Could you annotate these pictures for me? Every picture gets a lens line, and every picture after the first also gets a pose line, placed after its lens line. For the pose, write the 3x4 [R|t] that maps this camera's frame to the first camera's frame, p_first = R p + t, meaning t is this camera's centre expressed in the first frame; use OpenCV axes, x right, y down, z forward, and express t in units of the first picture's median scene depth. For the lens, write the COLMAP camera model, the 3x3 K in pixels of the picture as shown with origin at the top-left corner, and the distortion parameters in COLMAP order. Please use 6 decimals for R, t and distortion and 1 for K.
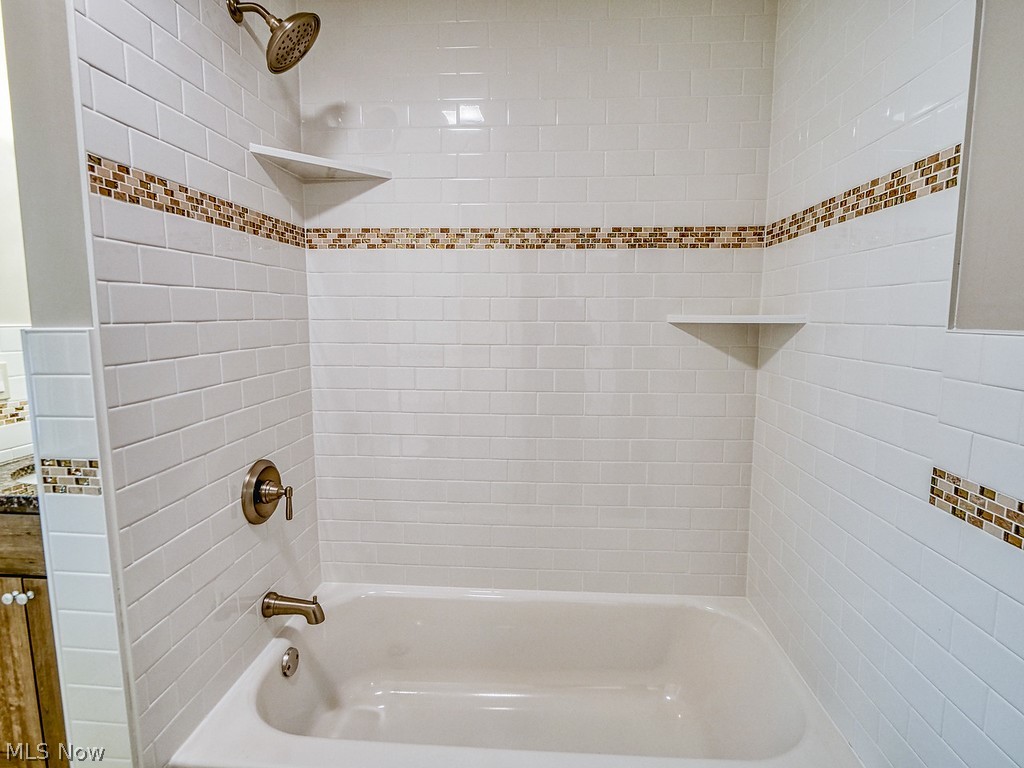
lens RADIAL K [[514.5, 0, 519.1], [0, 514.5, 374.3], [0, 0, 1]] dist [-0.010402, -0.001241]
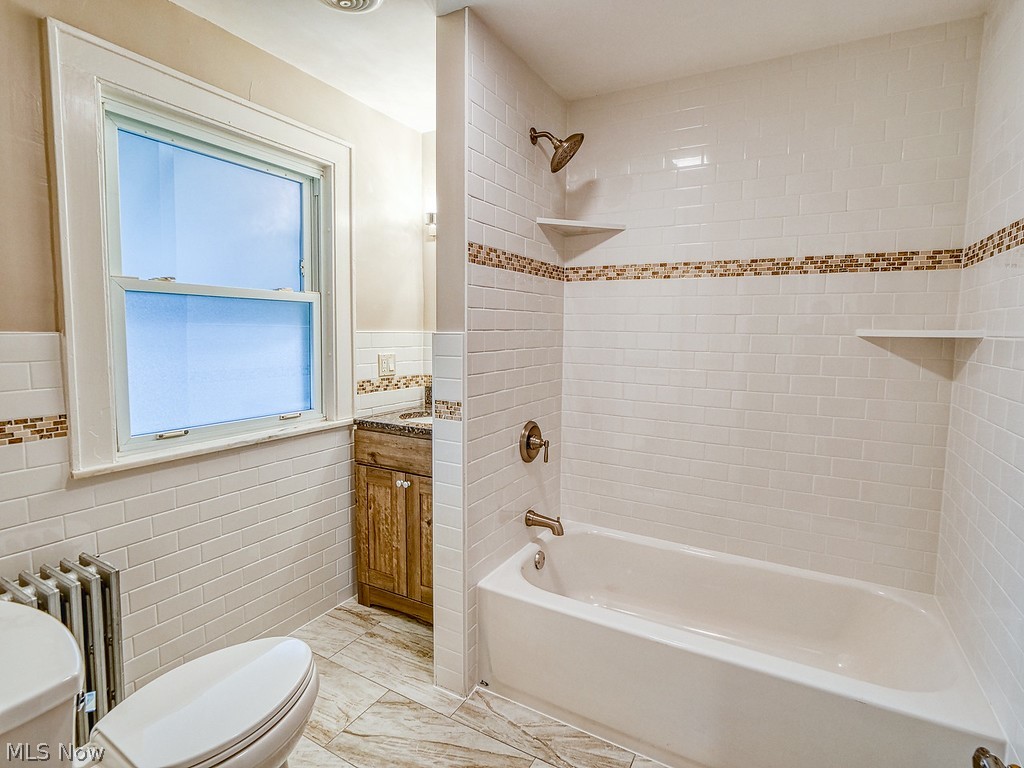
lens RADIAL K [[514.5, 0, 519.1], [0, 514.5, 377.4], [0, 0, 1]] dist [-0.010402, -0.001241]
pose [[0.904932, 0.047321, -0.422918, 0.105777], [-0.056774, 0.998339, -0.009776, 0.051731], [0.421753, 0.032858, 0.906115, -0.401181]]
